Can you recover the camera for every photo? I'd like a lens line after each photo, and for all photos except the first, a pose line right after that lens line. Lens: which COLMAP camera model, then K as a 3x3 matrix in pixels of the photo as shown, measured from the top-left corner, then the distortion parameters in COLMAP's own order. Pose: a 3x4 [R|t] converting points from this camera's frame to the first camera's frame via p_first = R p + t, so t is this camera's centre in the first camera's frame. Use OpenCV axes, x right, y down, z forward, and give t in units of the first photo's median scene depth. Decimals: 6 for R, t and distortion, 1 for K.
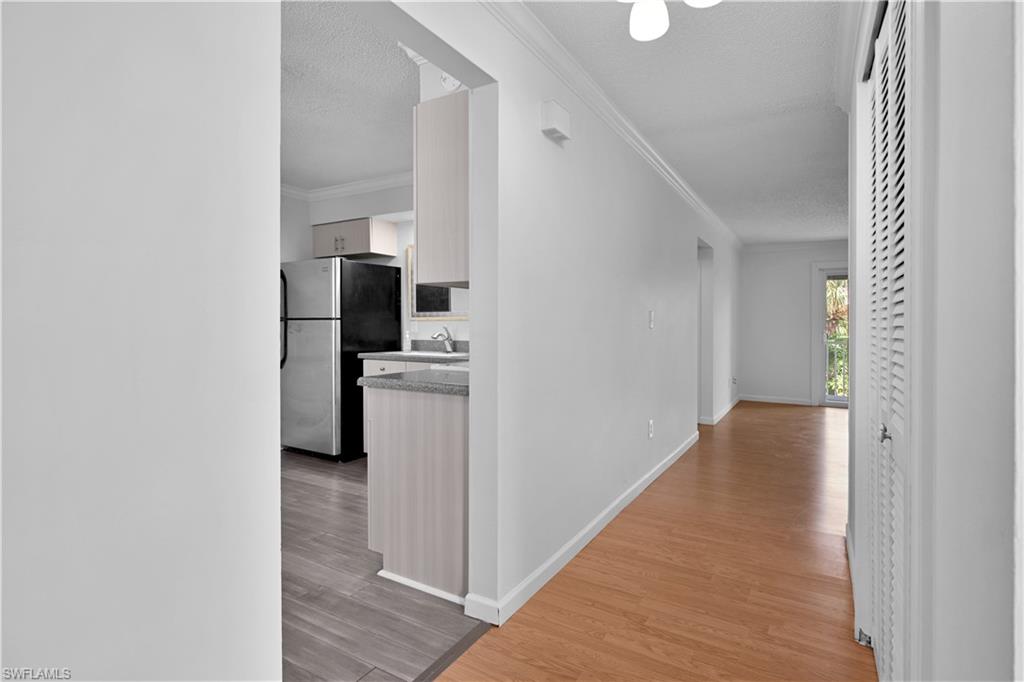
lens RADIAL K [[514.1, 0, 512.0], [0, 514.1, 331.3], [0, 0, 1]] dist [-0.012941, 0.000079]
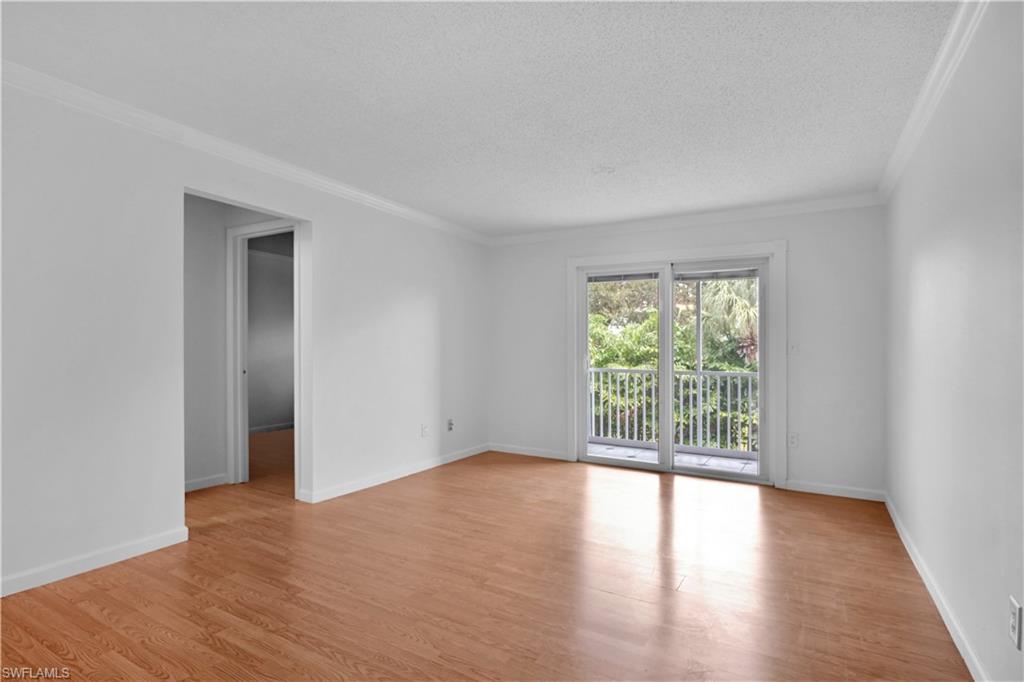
lens RADIAL K [[513.3, 0, 507.4], [0, 513.3, 357.0], [0, 0, 1]] dist [0.000244, 0.000749]
pose [[0.999949, 0.006695, 0.007532, 0.842657], [-0.006698, 0.999977, 0.000393, 0.002689], [-0.007530, -0.000444, 0.999972, 0.497701]]
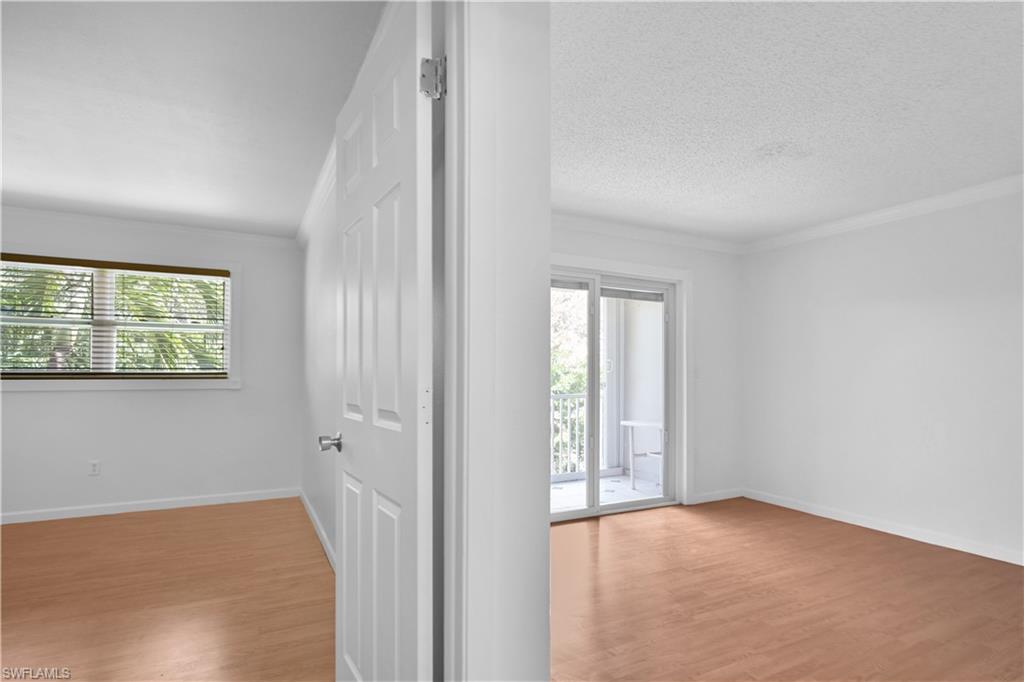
lens RADIAL K [[515.5, 0, 513.6], [0, 515.5, 369.6], [0, 0, 1]] dist [-0.000960, -0.000166]
pose [[0.526688, 0.005234, 0.850043, 0.303252], [0.008496, 0.999899, -0.011421, -0.012387], [-0.850016, 0.013237, 0.526590, 1.223384]]
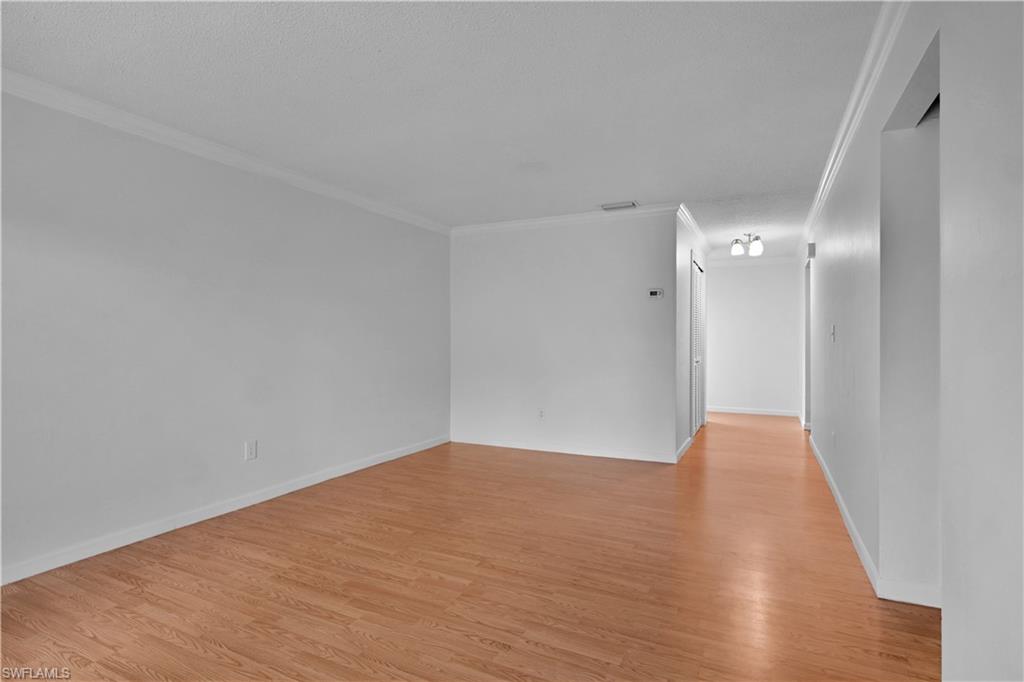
lens RADIAL K [[510.0, 0, 512.0], [0, 510.0, 341.0], [0, 0, 1]] dist [-0.002202, 0.000093]
pose [[-0.997155, -0.005906, -0.075150, 0.832436], [-0.006928, 0.999887, 0.013342, -0.011515], [0.075062, 0.013825, -0.997083, 1.648093]]
